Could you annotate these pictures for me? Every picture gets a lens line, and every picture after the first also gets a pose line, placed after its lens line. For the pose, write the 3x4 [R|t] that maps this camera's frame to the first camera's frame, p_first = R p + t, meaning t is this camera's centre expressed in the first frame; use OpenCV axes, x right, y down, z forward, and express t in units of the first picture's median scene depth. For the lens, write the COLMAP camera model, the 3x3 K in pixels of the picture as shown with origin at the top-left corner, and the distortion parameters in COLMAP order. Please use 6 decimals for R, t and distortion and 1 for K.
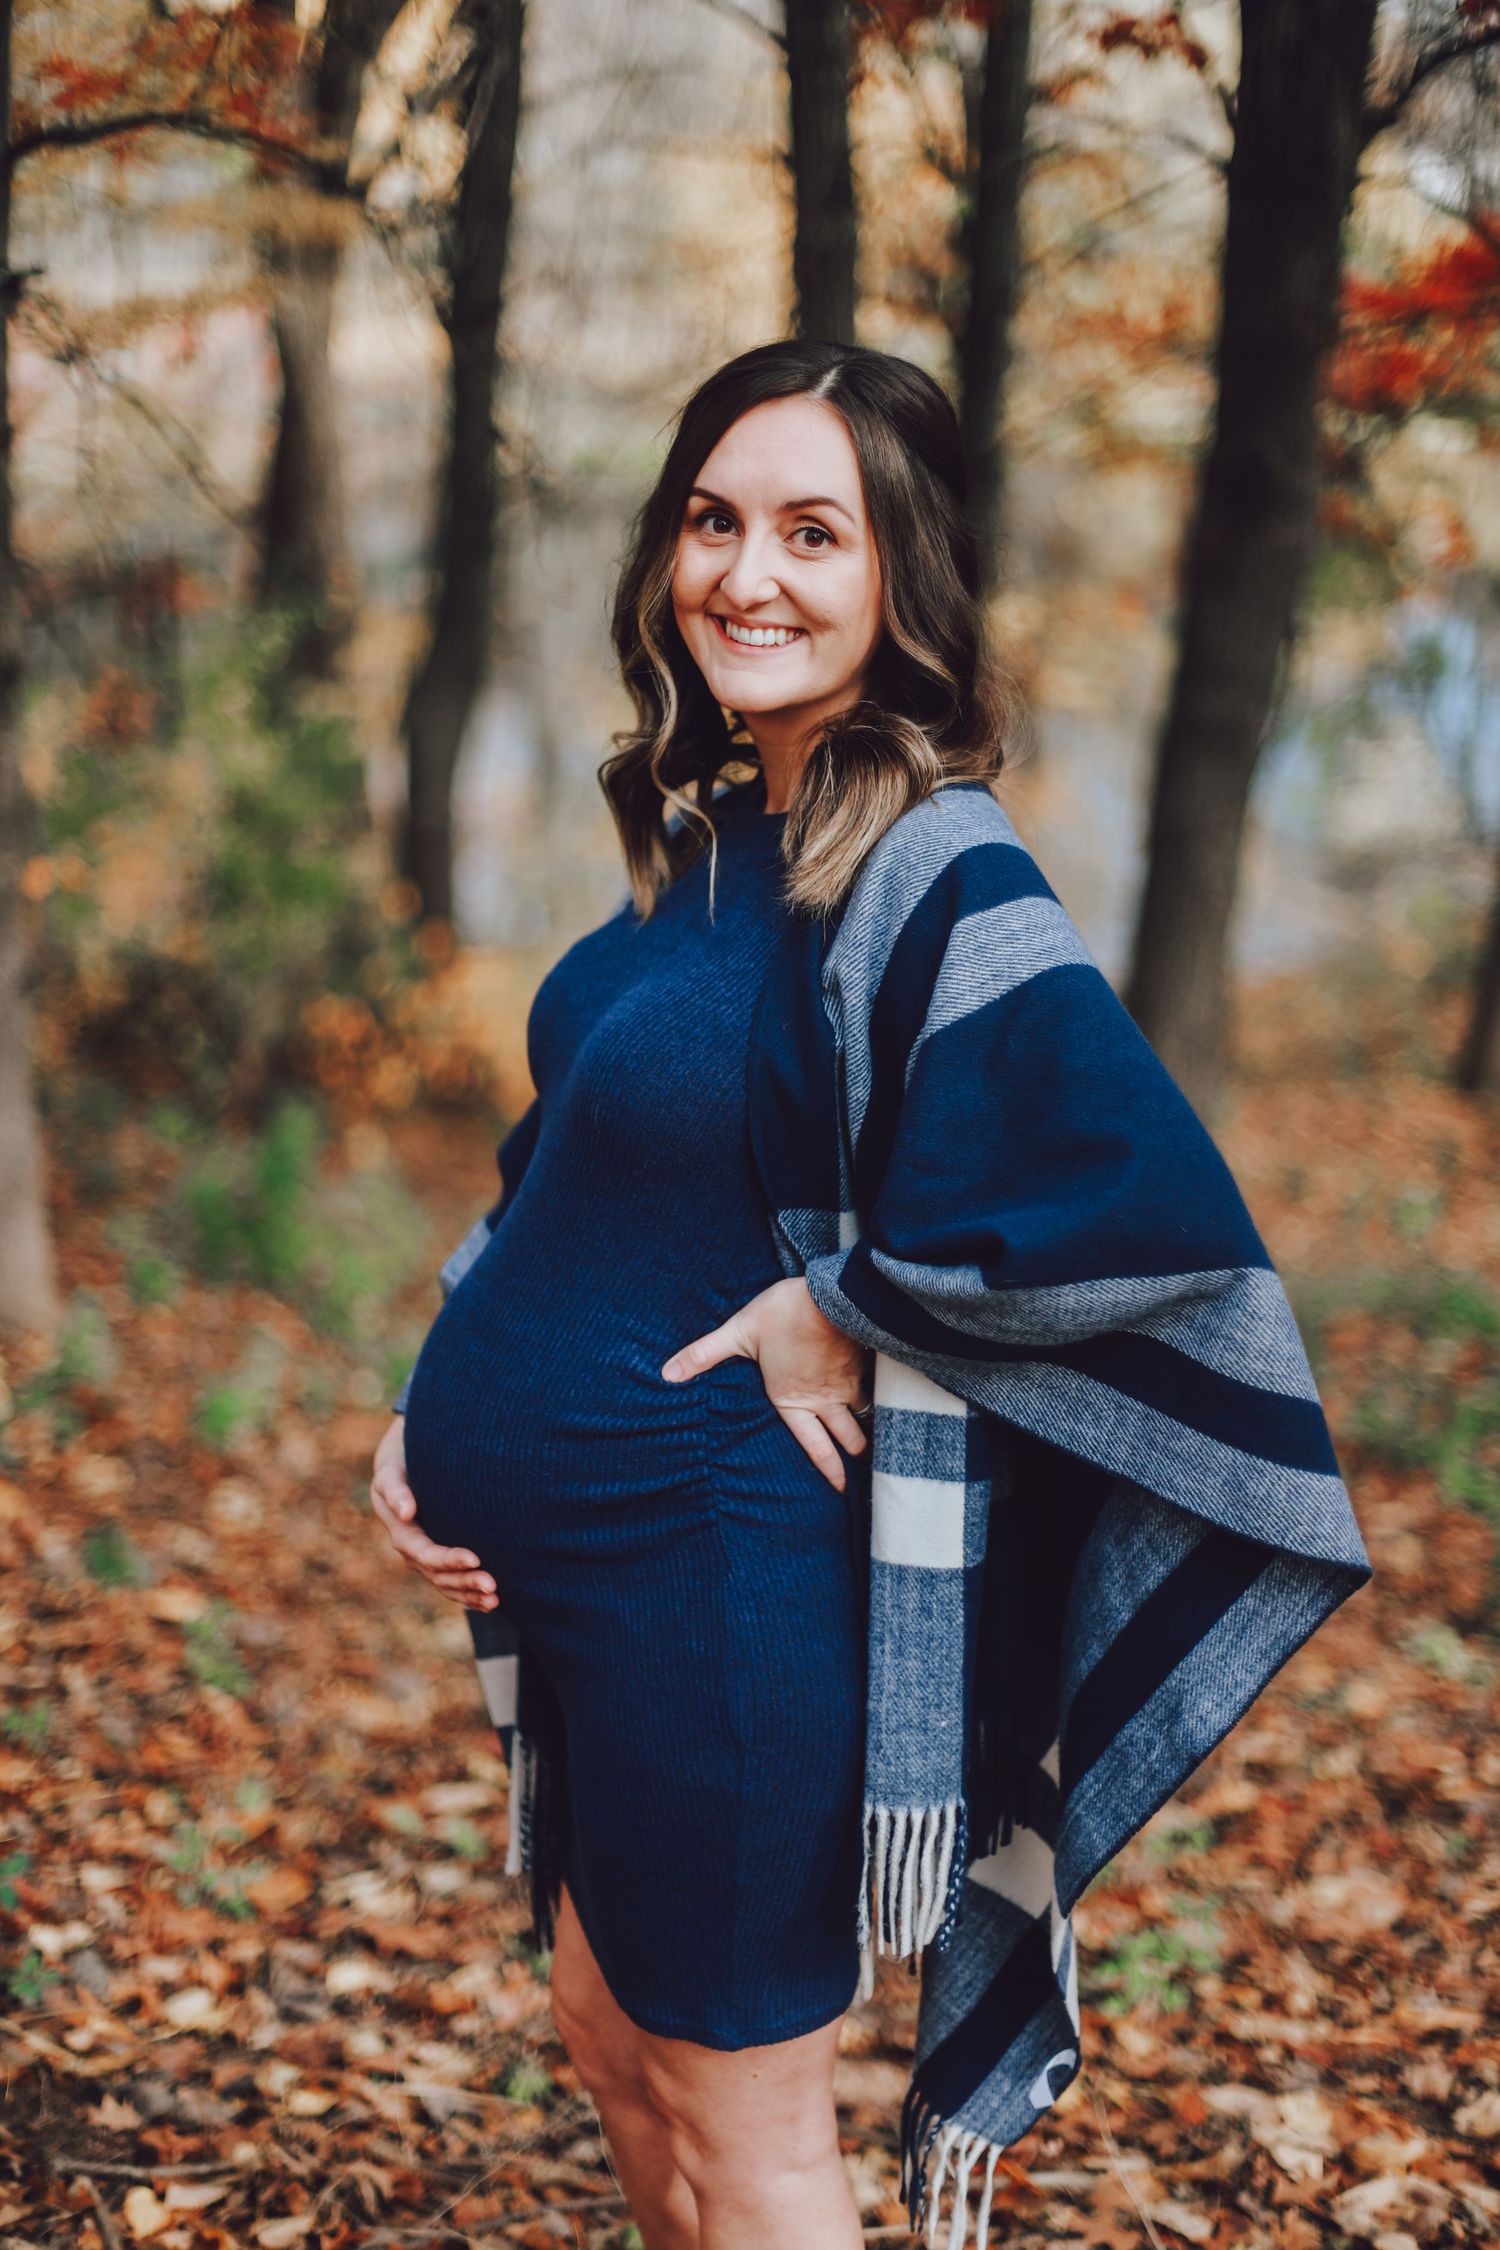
lens RADIAL K [[3138.2, 0, 741.3], [0, 3138.2, 1122.8], [0, 0, 1]] dist [-0.085676, 0.000000]
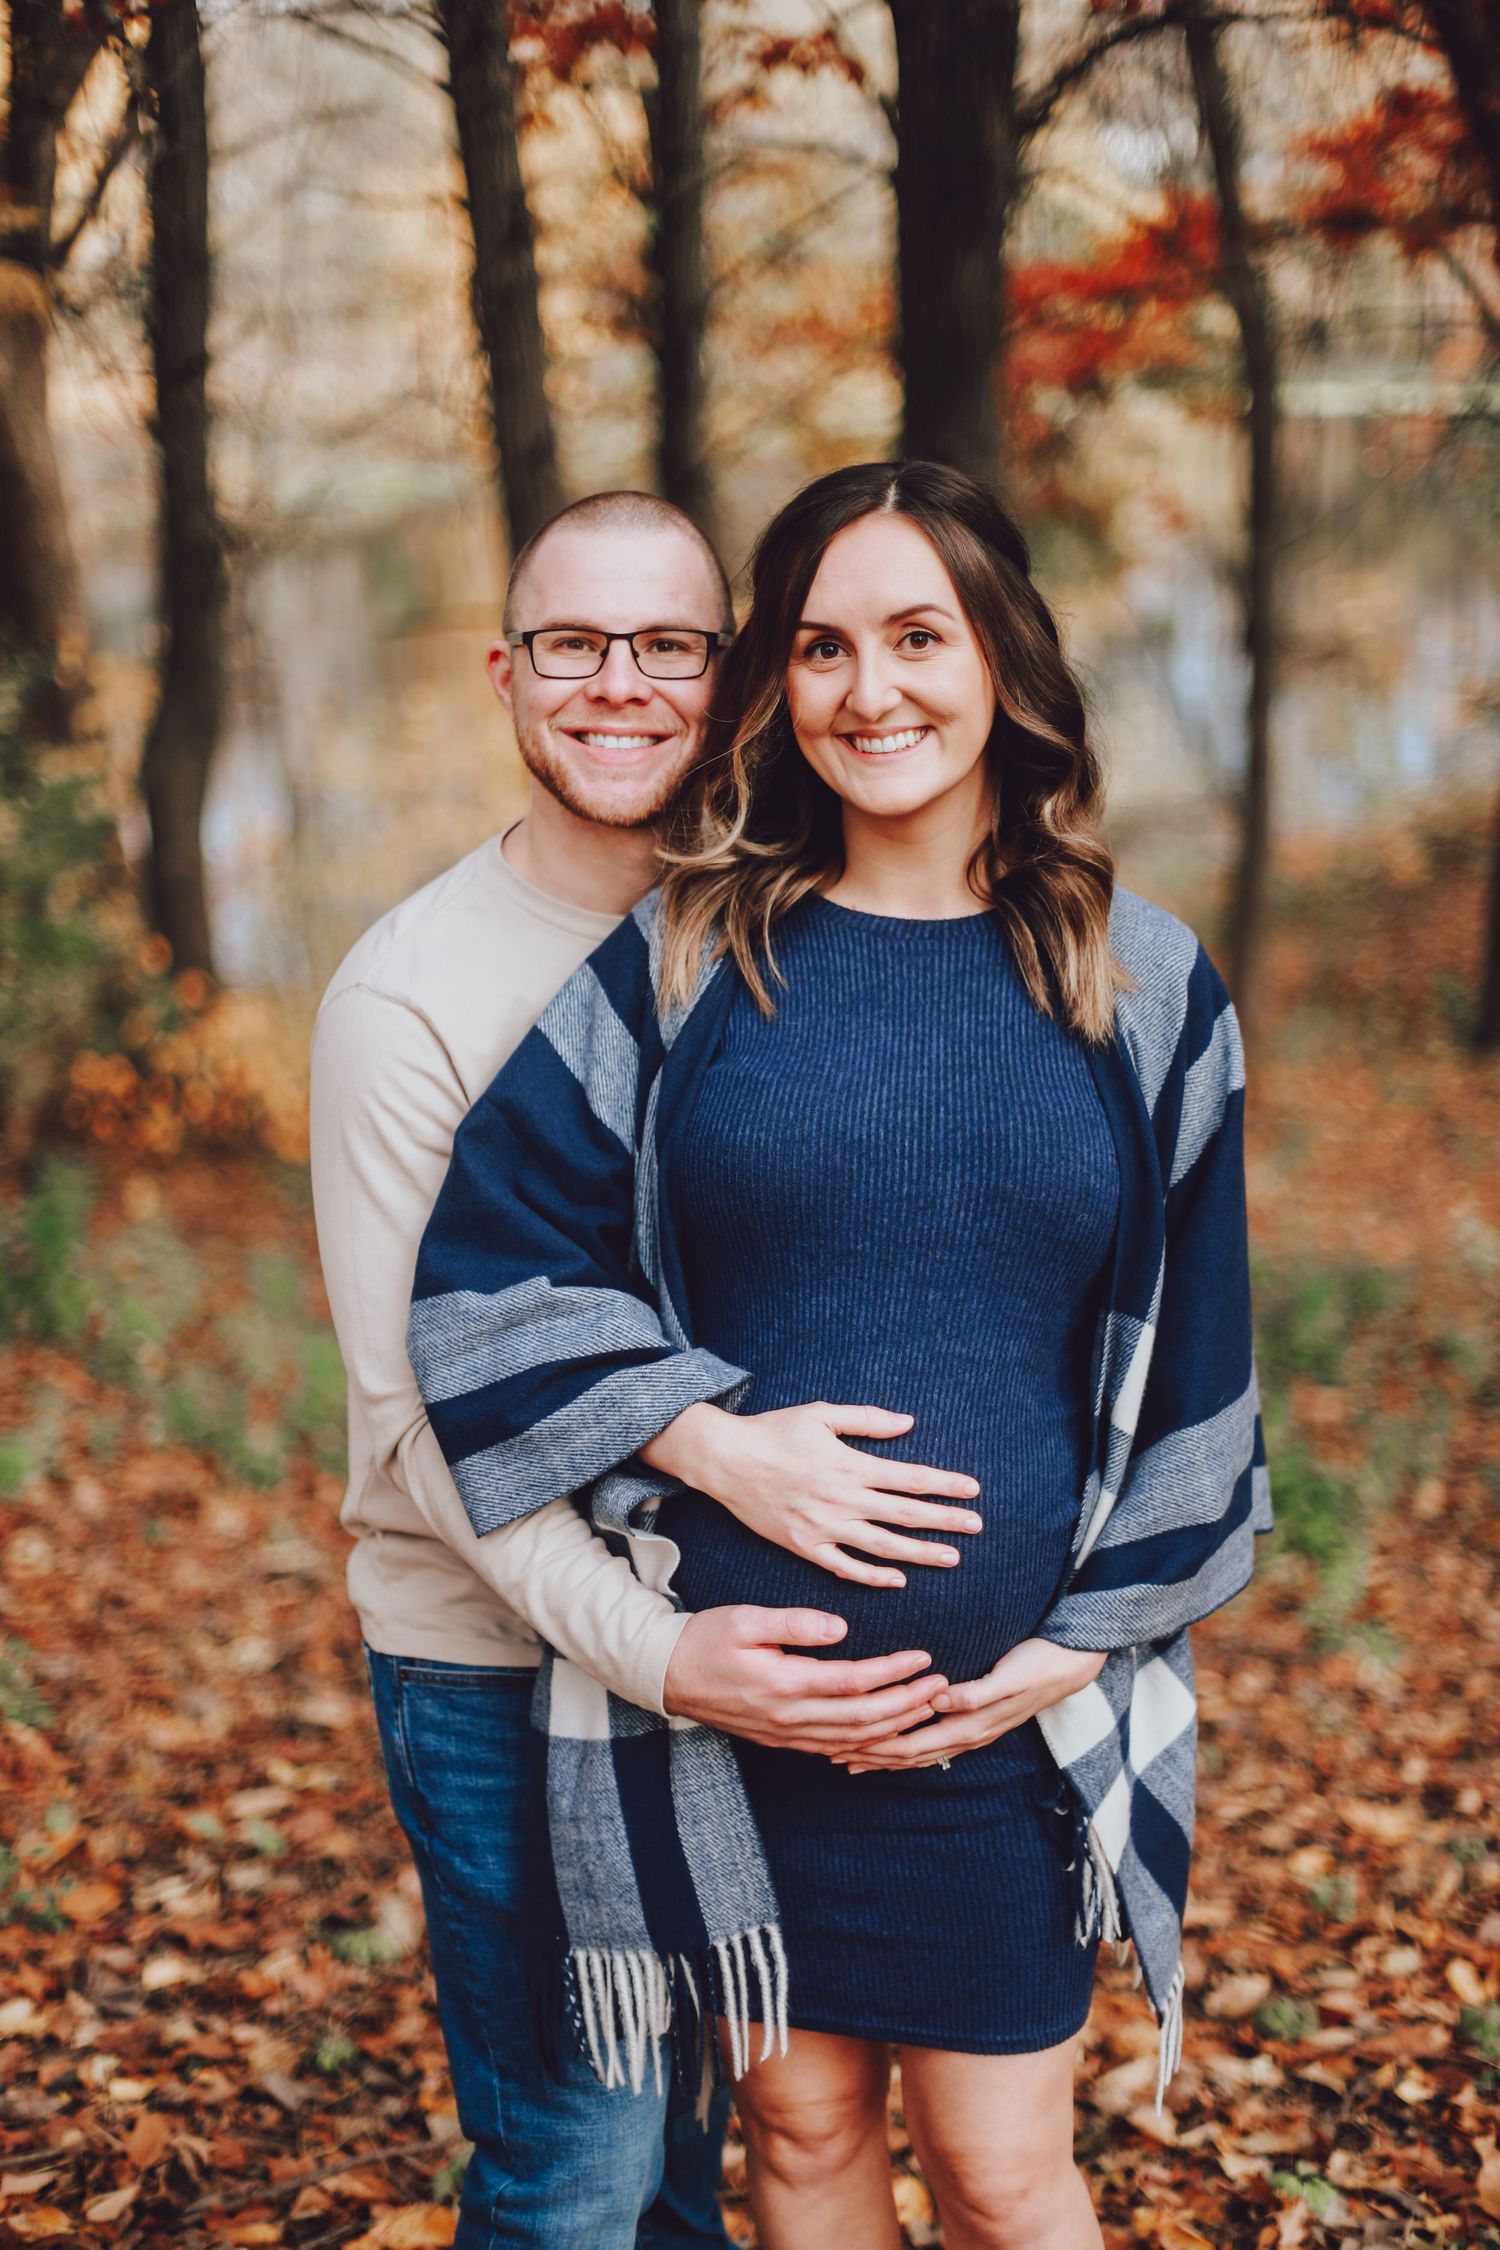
lens RADIAL K [[3138.2, 0, 694.6], [0, 3138.2, 1129.8], [0, 0, 1]] dist [-0.085676, 0.000000]
pose [[0.994700, -0.088632, 0.052121, 0.023357], [0.088735, 0.996055, 0.000353, 0.003893], [-0.051947, 0.004274, 0.998641, -0.064033]]
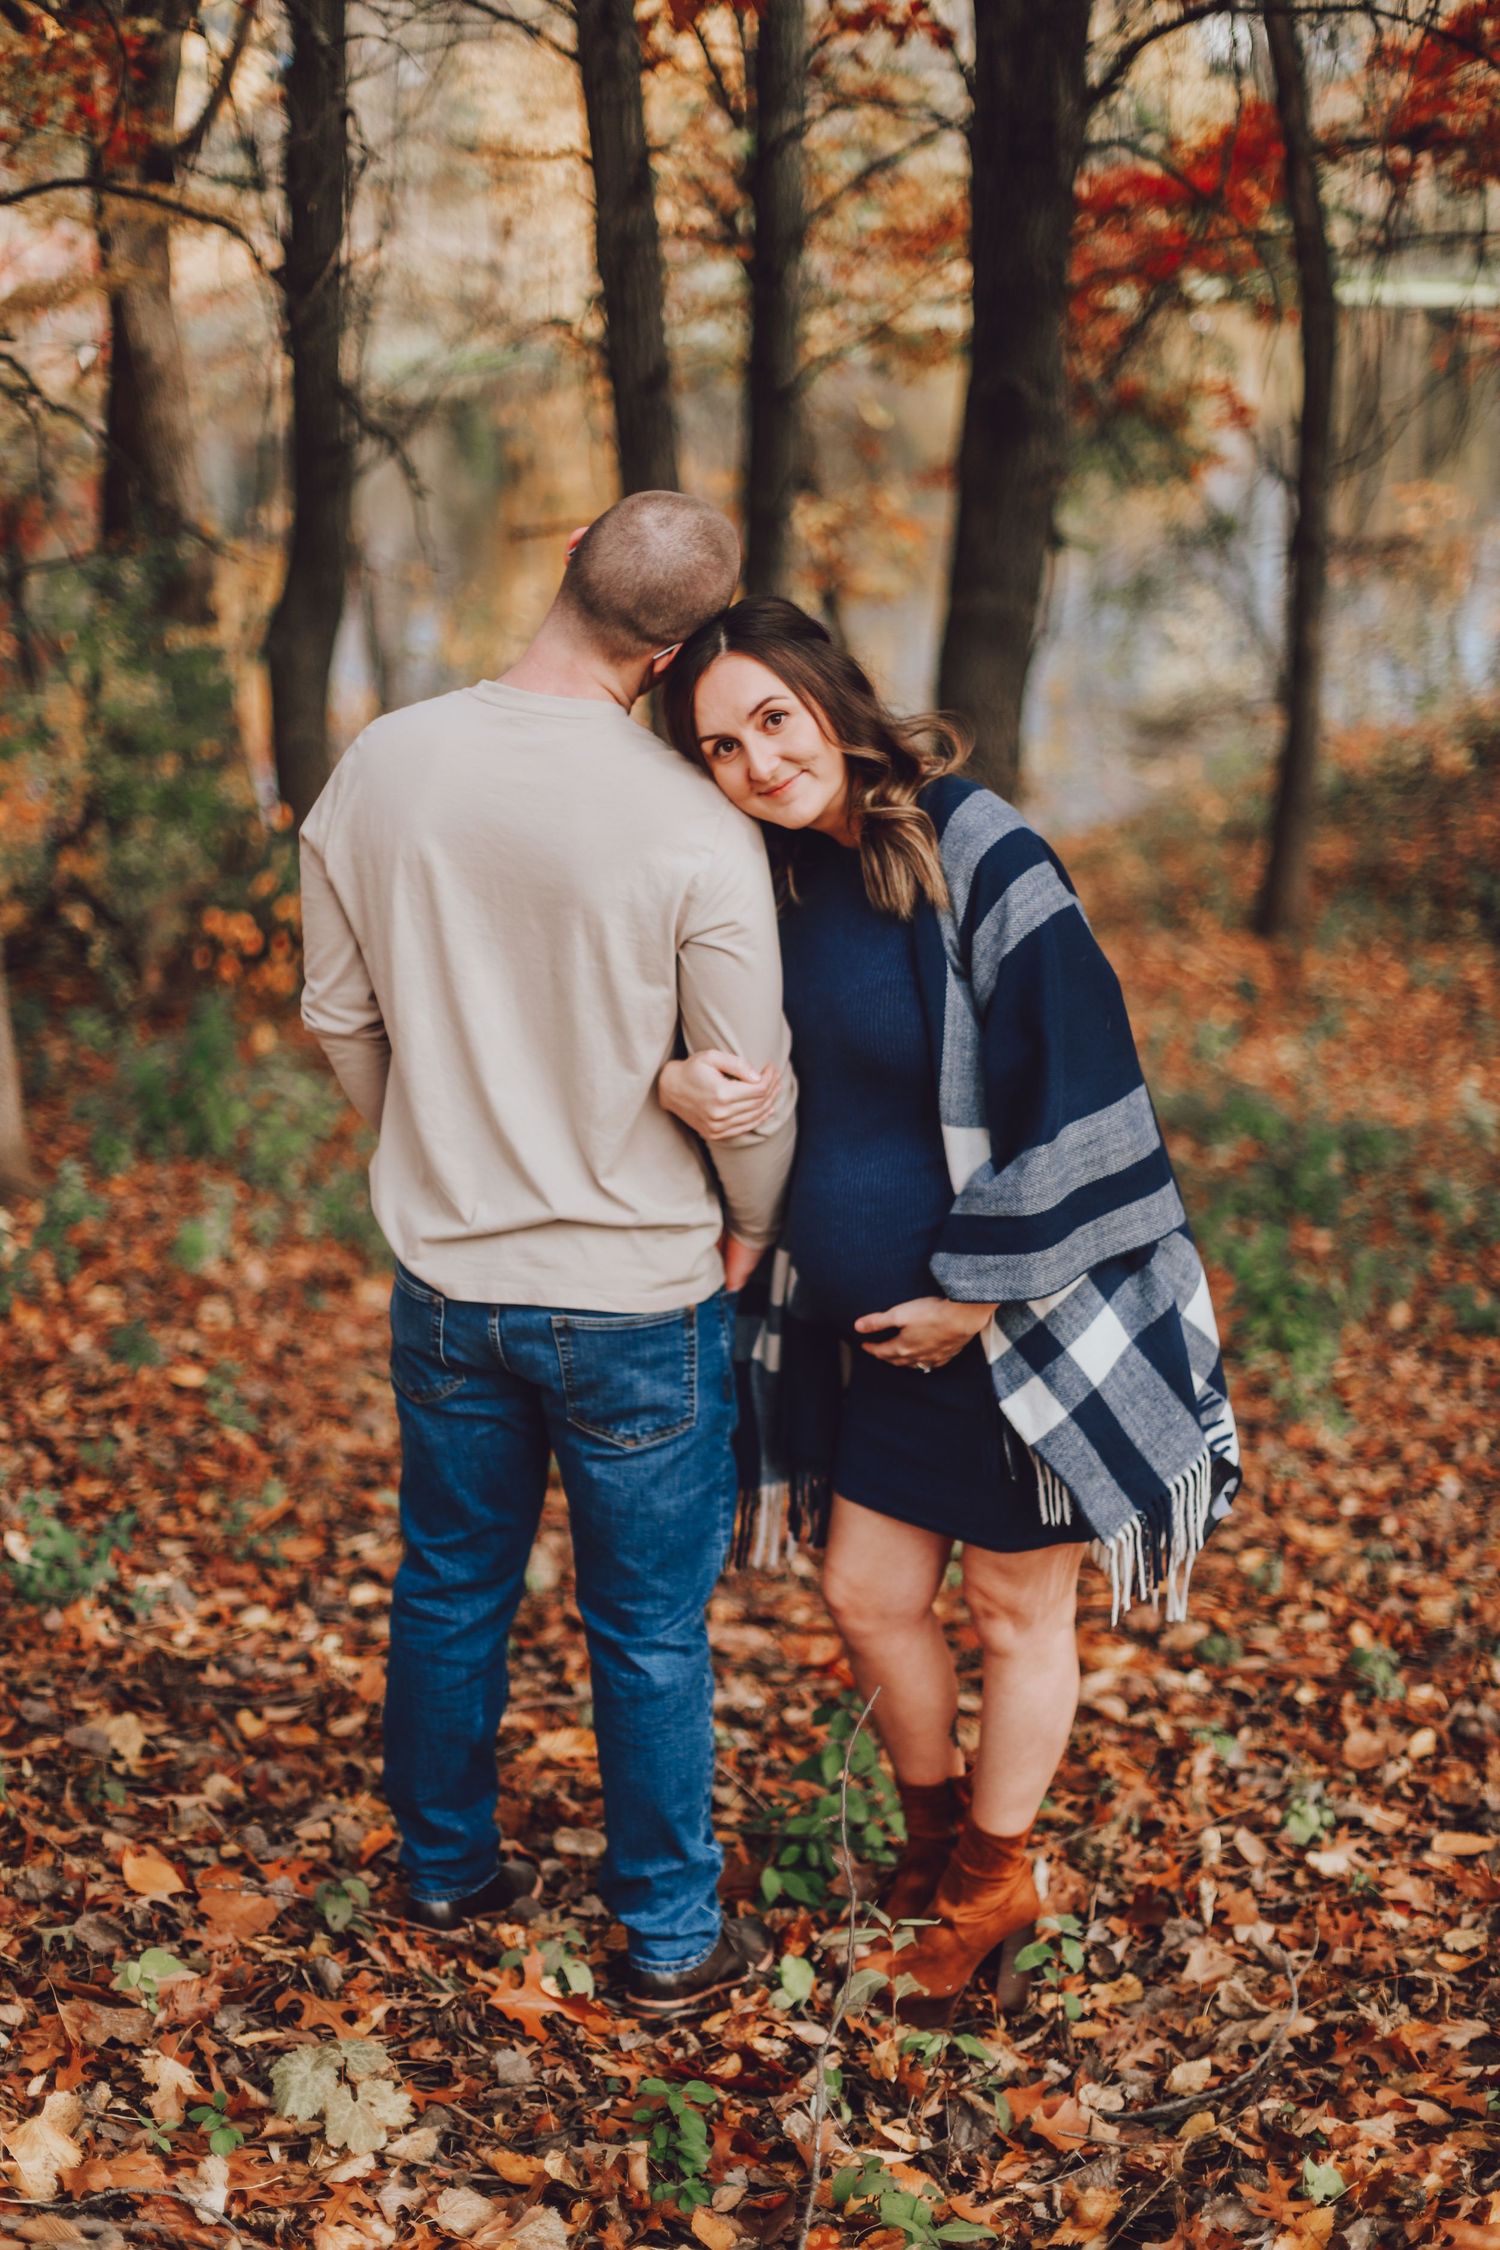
lens RADIAL K [[3138.2, 0, 675.2], [0, 3138.2, 1113.5], [0, 0, 1]] dist [-0.085676, 0.000000]
pose [[0.997711, -0.063221, 0.024012, -0.006826], [0.062396, 0.997482, 0.033702, 0.019995], [-0.026082, -0.032126, 0.999143, -0.375731]]
